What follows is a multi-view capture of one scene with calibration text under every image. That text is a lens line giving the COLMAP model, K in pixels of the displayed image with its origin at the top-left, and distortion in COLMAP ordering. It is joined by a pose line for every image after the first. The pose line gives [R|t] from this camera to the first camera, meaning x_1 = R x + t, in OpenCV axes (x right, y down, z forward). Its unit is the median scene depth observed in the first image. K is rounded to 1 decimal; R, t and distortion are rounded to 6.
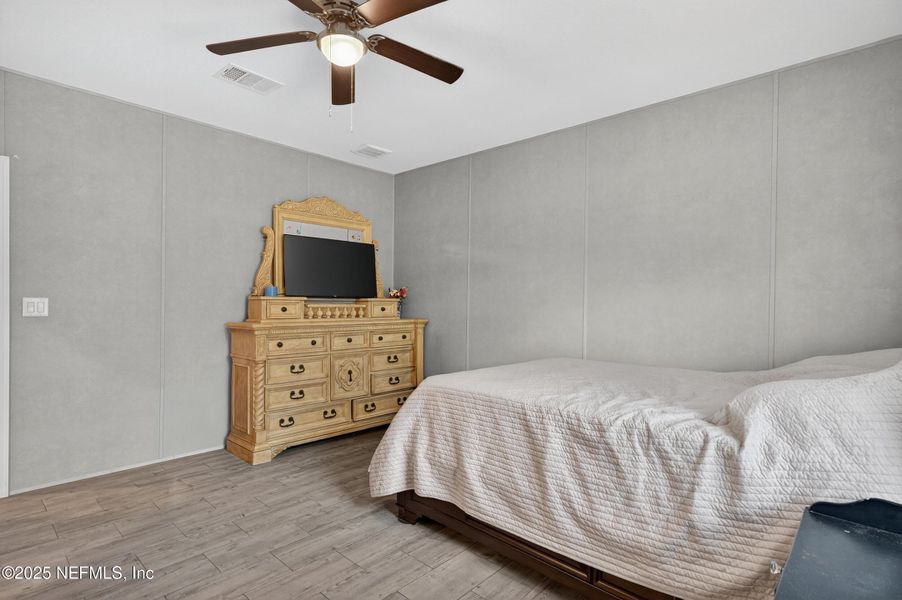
lens RADIAL K [[449.7, 0, 450.3], [0, 449.7, 302.0], [0, 0, 1]] dist [0.000522, 0.000254]
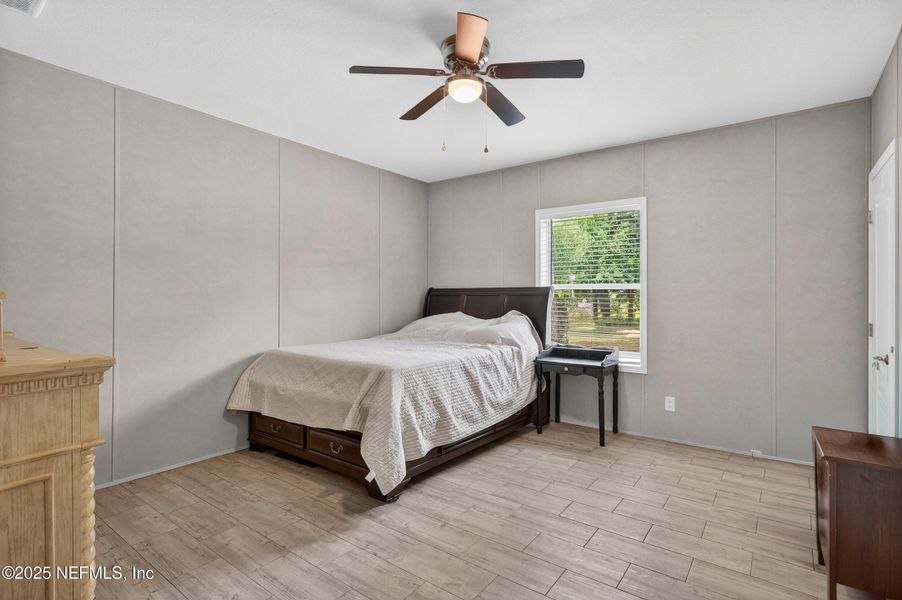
lens RADIAL K [[449.7, 0, 450.3], [0, 449.7, 302.0], [0, 0, 1]] dist [0.000522, 0.000254]
pose [[-0.108167, -0.011161, 0.994070, -1.399338], [-0.000751, 0.999938, 0.011145, 0.000398], [-0.994132, 0.000459, -0.108168, 1.160276]]
